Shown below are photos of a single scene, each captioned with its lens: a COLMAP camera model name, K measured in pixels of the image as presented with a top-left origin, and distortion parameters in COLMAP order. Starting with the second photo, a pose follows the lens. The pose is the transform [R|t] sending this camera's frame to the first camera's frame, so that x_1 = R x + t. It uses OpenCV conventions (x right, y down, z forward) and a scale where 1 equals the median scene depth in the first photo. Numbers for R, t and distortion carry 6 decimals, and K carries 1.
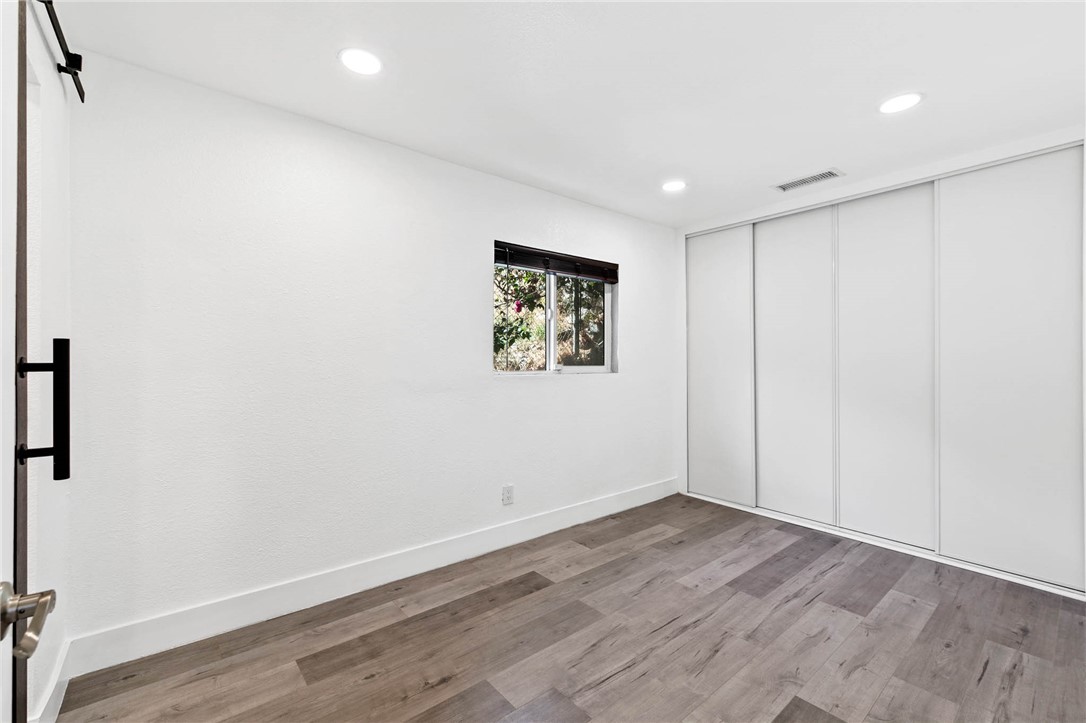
lens RADIAL K [[461.4, 0, 544.8], [0, 461.4, 358.5], [0, 0, 1]] dist [-0.000919, 0.000495]
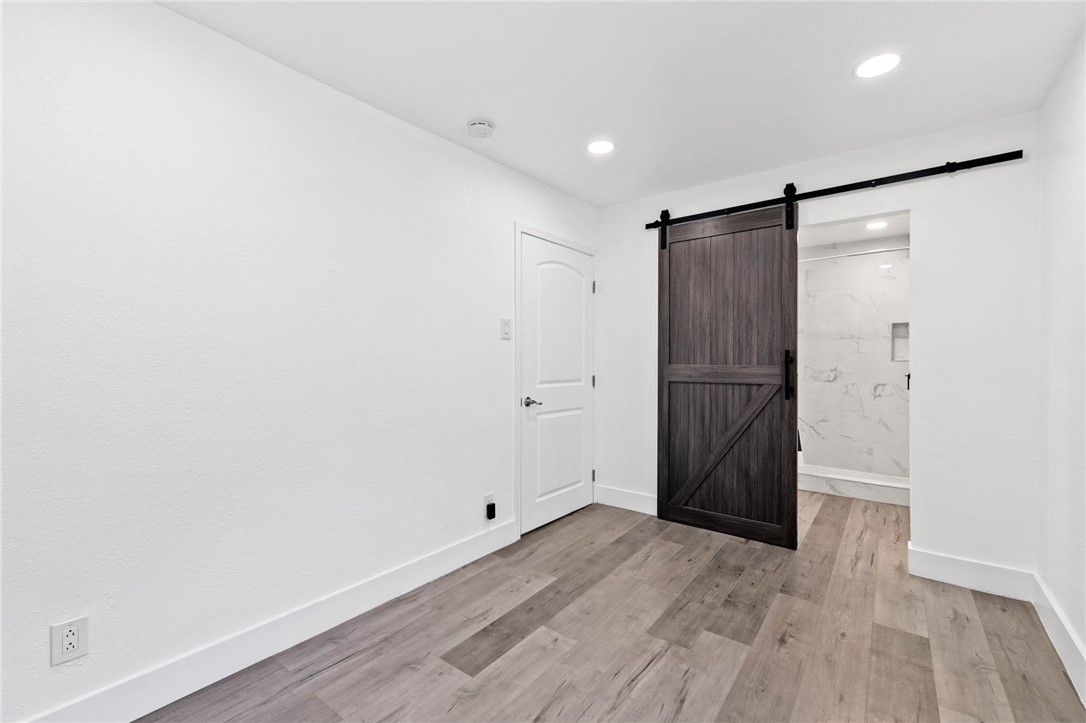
lens RADIAL K [[461.4, 0, 544.8], [0, 461.4, 358.5], [0, 0, 1]] dist [-0.000919, 0.000495]
pose [[-0.975025, -0.003161, -0.222072, 0.585214], [-0.000844, 0.999944, -0.010528, 0.025648], [0.222093, -0.010078, -0.974973, 1.940599]]
